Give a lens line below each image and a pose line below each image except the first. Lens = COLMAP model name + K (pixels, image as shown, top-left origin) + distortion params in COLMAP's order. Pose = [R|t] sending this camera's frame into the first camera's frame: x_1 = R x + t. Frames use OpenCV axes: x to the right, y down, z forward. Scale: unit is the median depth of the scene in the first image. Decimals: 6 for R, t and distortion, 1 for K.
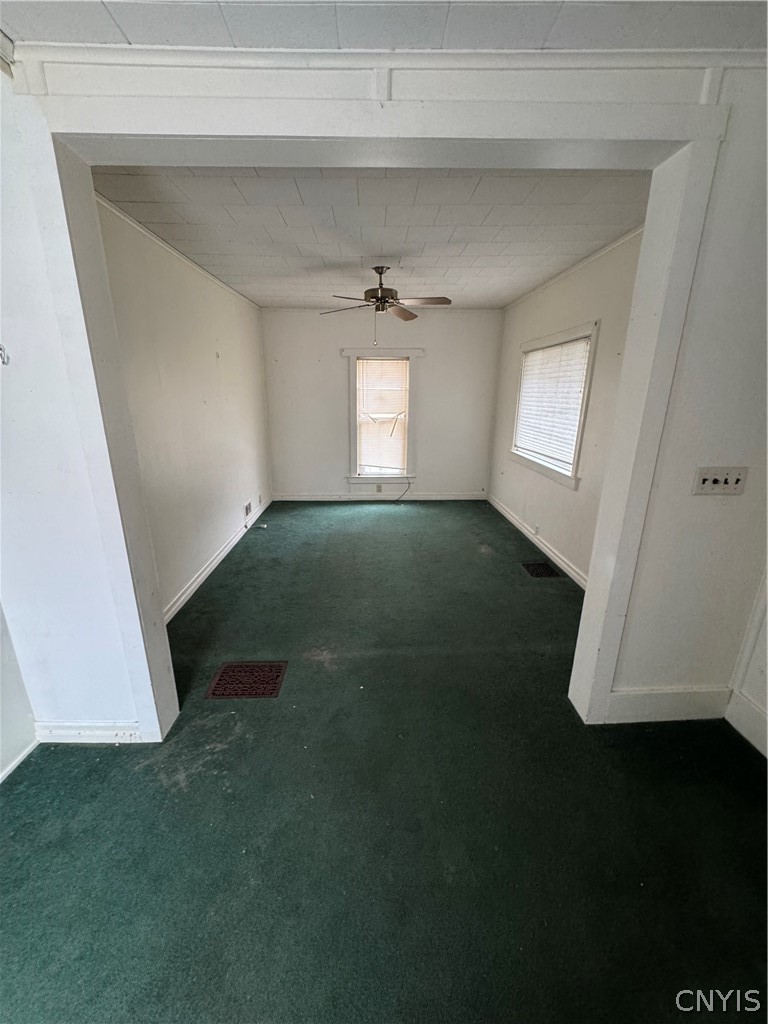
lens RADIAL K [[407.1, 0, 421.3], [0, 407.1, 514.7], [0, 0, 1]] dist [-0.001177, 0.000389]
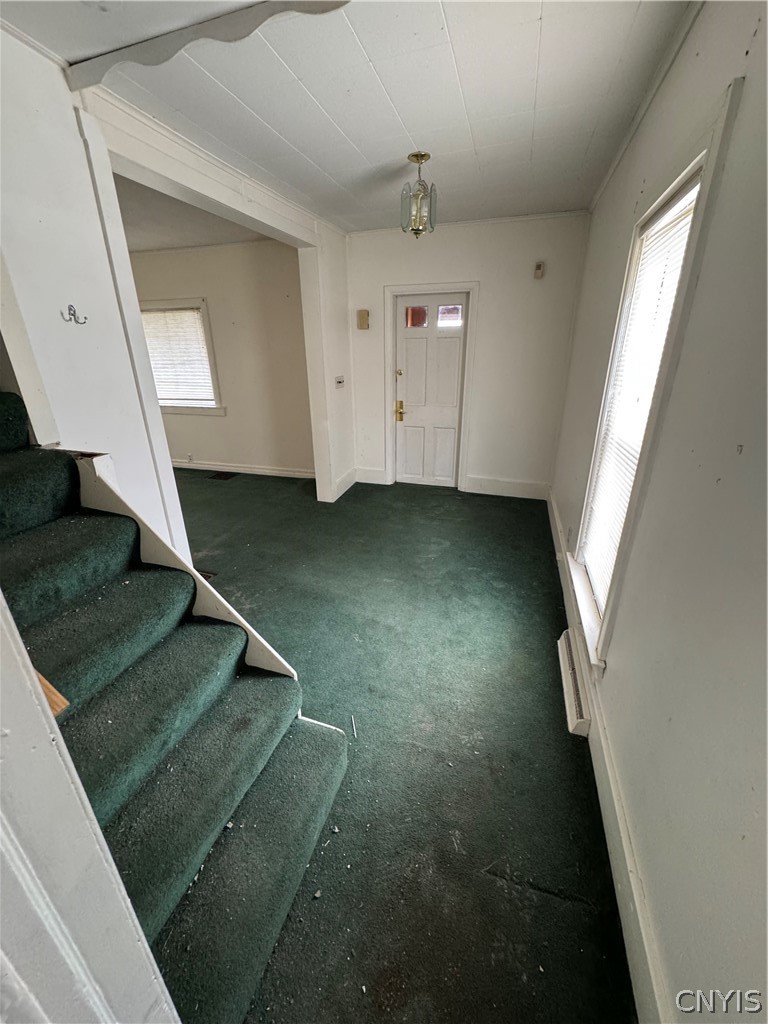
lens RADIAL K [[407.1, 0, 382.6], [0, 407.1, 513.3], [0, 0, 1]] dist [-0.001177, 0.000389]
pose [[0.352758, -0.380449, 0.854880, -0.825476], [0.290792, 0.912948, 0.286298, 0.007567], [-0.889383, 0.147599, 0.432681, -0.102898]]
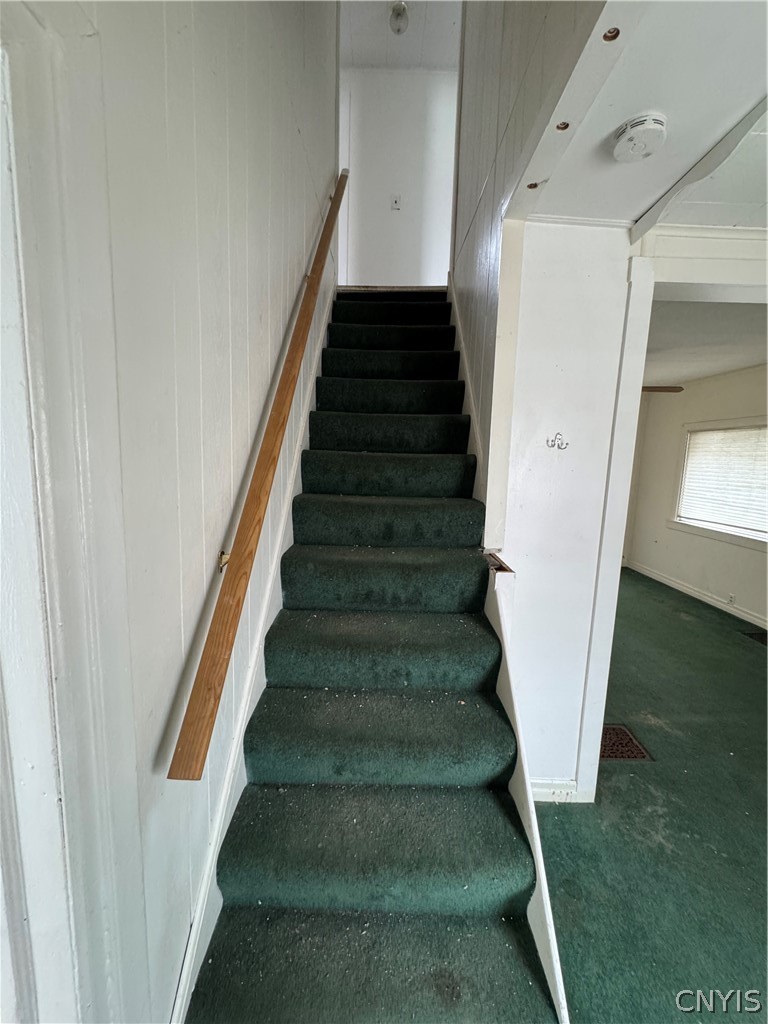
lens RADIAL K [[407.1, 0, 389.0], [0, 407.1, 511.9], [0, 0, 1]] dist [-0.001177, 0.000389]
pose [[0.998463, 0.007806, -0.054870, -0.629796], [-0.016268, 0.987701, -0.155507, -0.006115], [0.052981, 0.156161, 0.986310, -0.102820]]
